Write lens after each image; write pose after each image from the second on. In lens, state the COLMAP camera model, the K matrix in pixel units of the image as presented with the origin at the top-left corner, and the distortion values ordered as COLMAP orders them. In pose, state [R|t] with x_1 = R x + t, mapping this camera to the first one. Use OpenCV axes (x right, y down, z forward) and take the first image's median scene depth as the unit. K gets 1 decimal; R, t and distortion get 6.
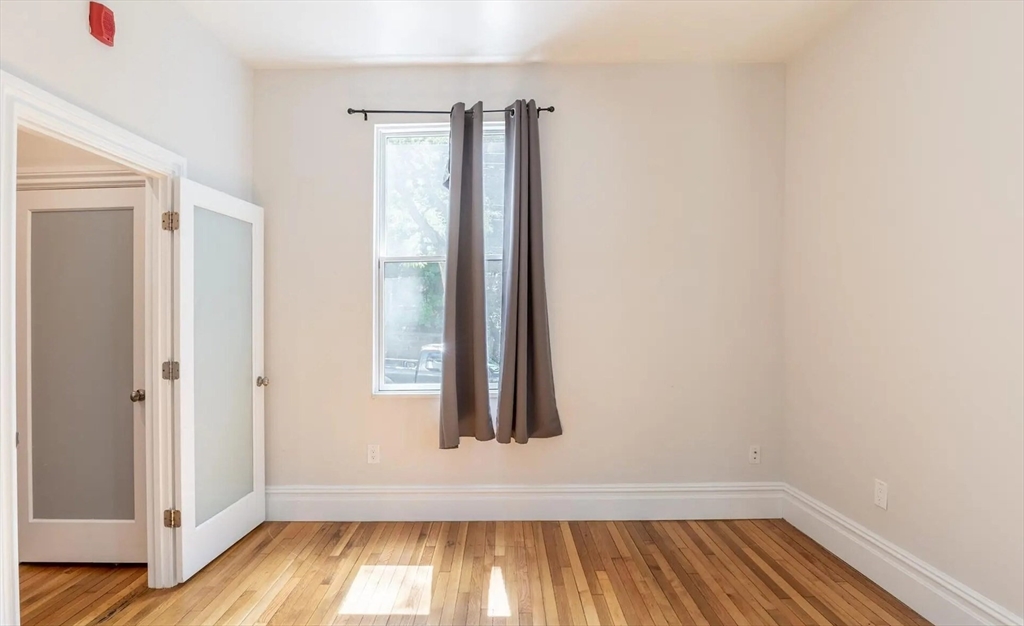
lens RADIAL K [[527.2, 0, 493.0], [0, 527.2, 312.2], [0, 0, 1]] dist [-0.032365, -0.000056]
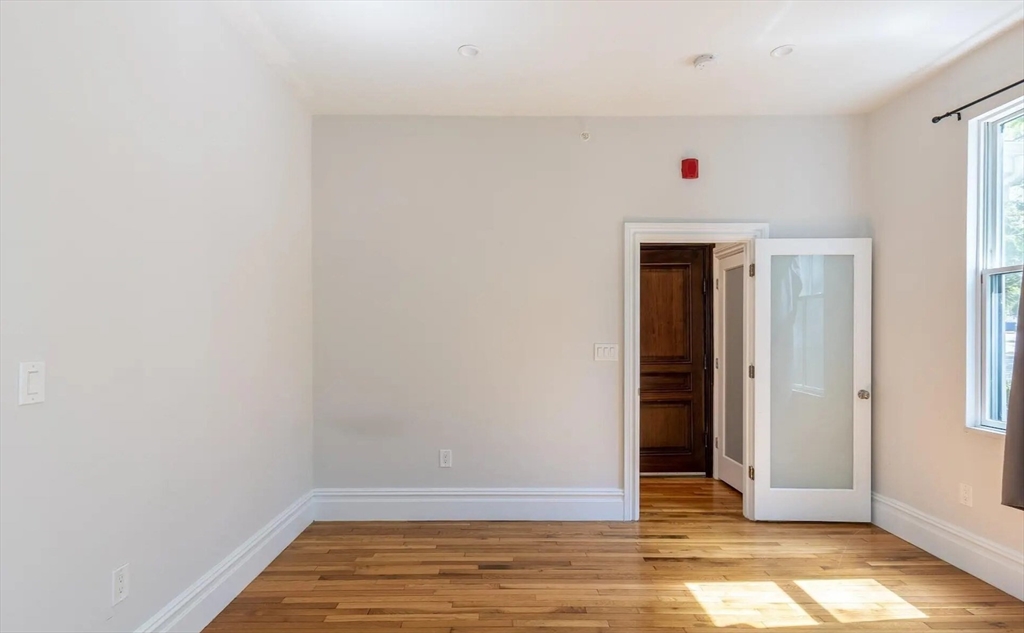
lens RADIAL K [[515.6, 0, 511.4], [0, 515.6, 330.5], [0, 0, 1]] dist [-0.000229, -0.000005]
pose [[0.031758, 0.009207, -0.999453, 0.645847], [-0.002575, 0.999955, 0.009129, -0.013195], [0.999492, 0.002283, 0.031780, 0.217437]]
